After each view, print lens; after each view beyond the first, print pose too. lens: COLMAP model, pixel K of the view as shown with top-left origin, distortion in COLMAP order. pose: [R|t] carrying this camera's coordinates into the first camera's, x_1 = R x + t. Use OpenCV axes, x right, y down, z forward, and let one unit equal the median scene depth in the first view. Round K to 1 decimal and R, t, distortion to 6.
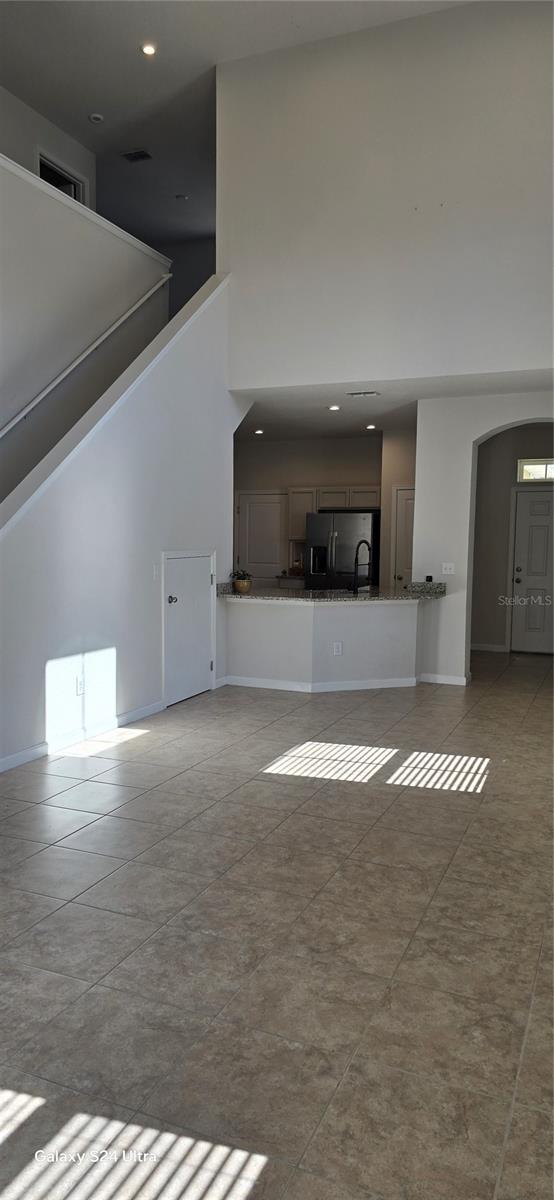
lens RADIAL K [[799.9, 0, 259.7], [0, 799.9, 604.5], [0, 0, 1]] dist [0.085115, -0.080775]
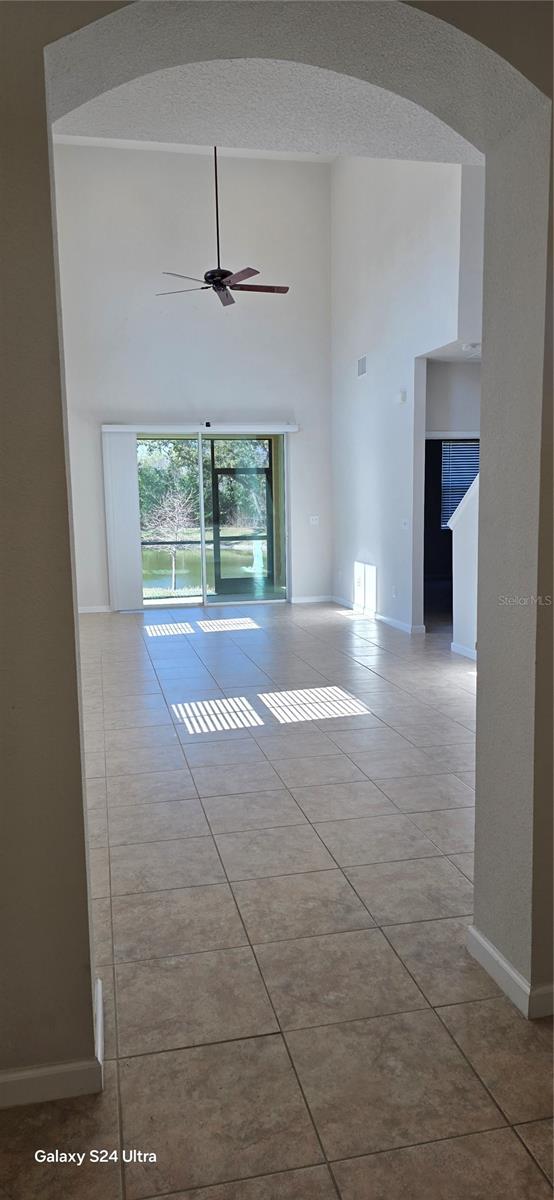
lens RADIAL K [[799.9, 0, 274.0], [0, 799.9, 601.2], [0, 0, 1]] dist [0.085115, -0.080775]
pose [[-0.807235, 0.075763, -0.585347, 0.539406], [-0.045360, 0.980831, 0.189506, -0.101356], [0.588484, 0.179527, -0.788325, 1.287573]]
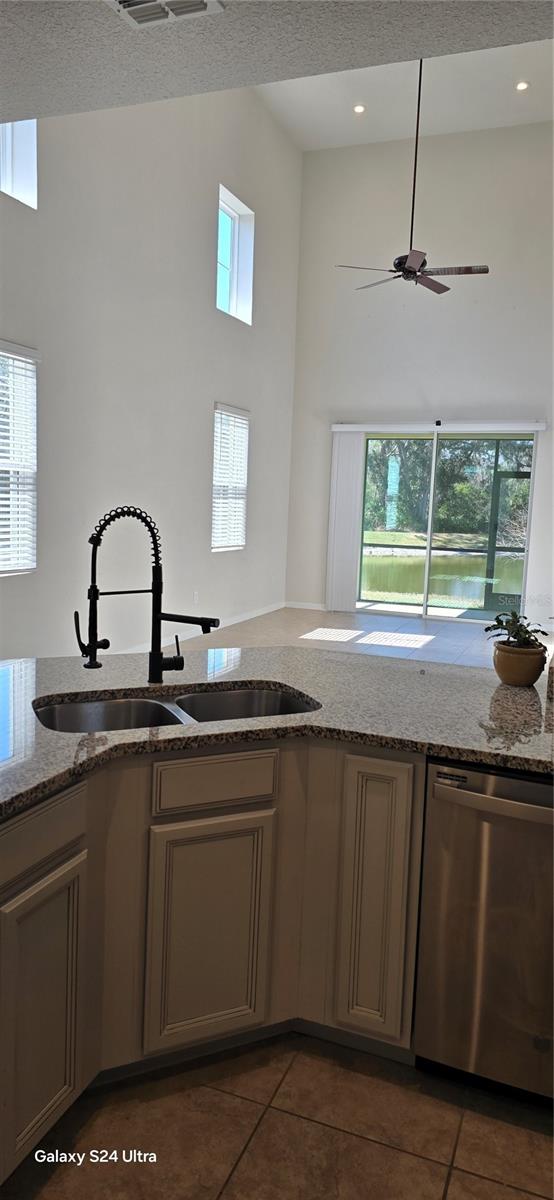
lens RADIAL K [[799.9, 0, 269.6], [0, 799.9, 596.7], [0, 0, 1]] dist [0.085115, -0.080775]
pose [[-0.998062, -0.044995, -0.042976, 0.094597], [-0.053178, 0.975446, 0.213721, -0.123442], [0.032305, 0.215592, -0.975949, 1.380466]]
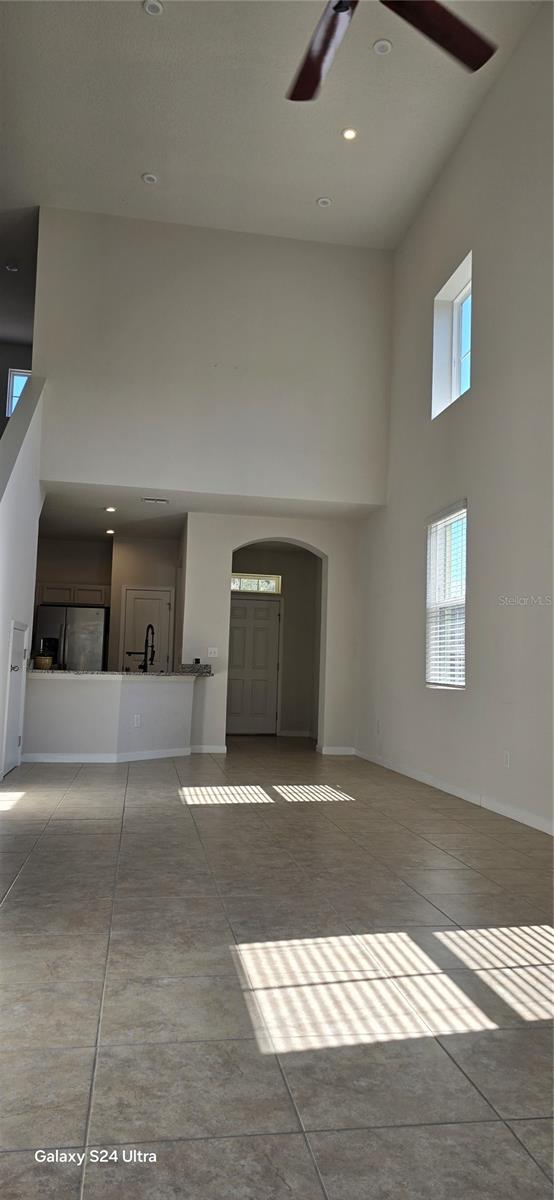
lens RADIAL K [[799.9, 0, 284.5], [0, 799.9, 591.9], [0, 0, 1]] dist [0.085115, -0.080775]
pose [[0.827162, 0.068308, 0.557796, -0.368986], [0.031615, 0.985357, -0.167549, 0.073553], [-0.561073, 0.156225, 0.812891, -0.035394]]
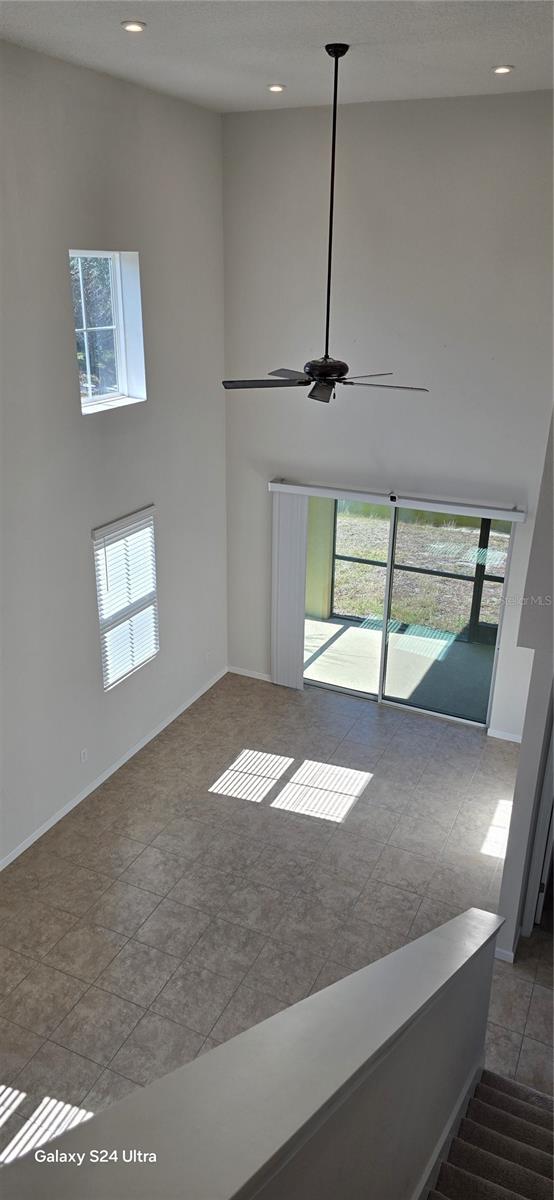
lens RADIAL K [[799.9, 0, 276.8], [0, 799.9, 587.8], [0, 0, 1]] dist [0.085115, -0.080775]
pose [[-0.999407, -0.031369, 0.014193, -0.087574], [-0.021442, 0.889576, 0.456283, -0.504223], [-0.026939, 0.455708, -0.889722, 1.044868]]
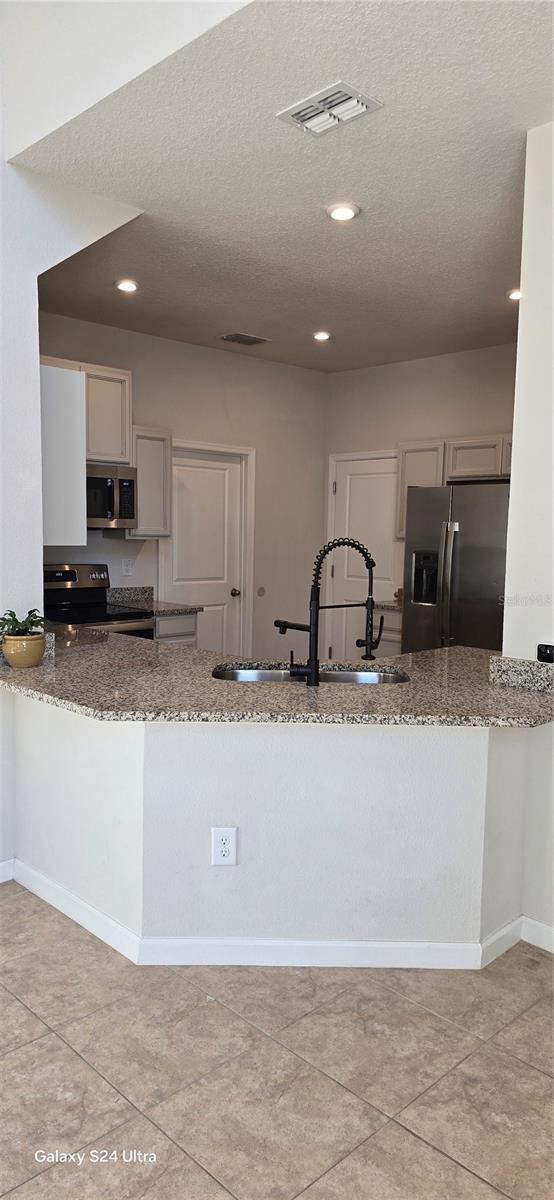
lens RADIAL K [[799.9, 0, 279.2], [0, 799.9, 611.1], [0, 0, 1]] dist [0.085115, -0.080775]
pose [[0.927474, 0.042209, -0.371497, 0.253889], [-0.038699, 0.999108, 0.016901, -0.056413], [0.371879, -0.001298, 0.928280, 0.691485]]
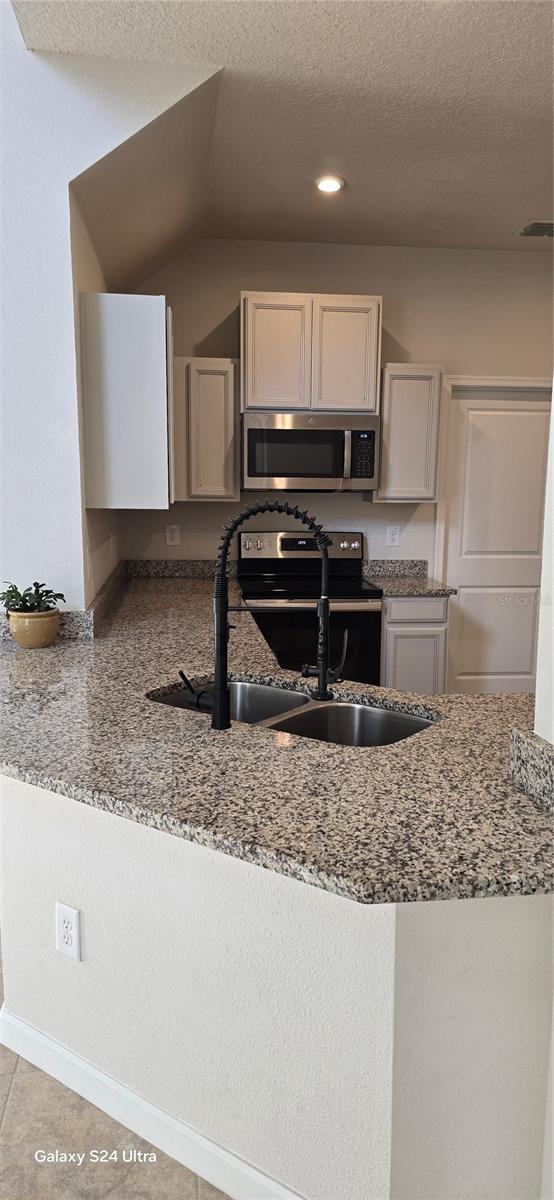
lens RADIAL K [[799.9, 0, 284.0], [0, 799.9, 612.9], [0, 0, 1]] dist [0.085115, -0.080775]
pose [[0.519148, 0.128585, -0.844956, 0.346780], [-0.079156, 0.991603, 0.102267, -0.078064], [0.851011, 0.013792, 0.524967, 0.941891]]
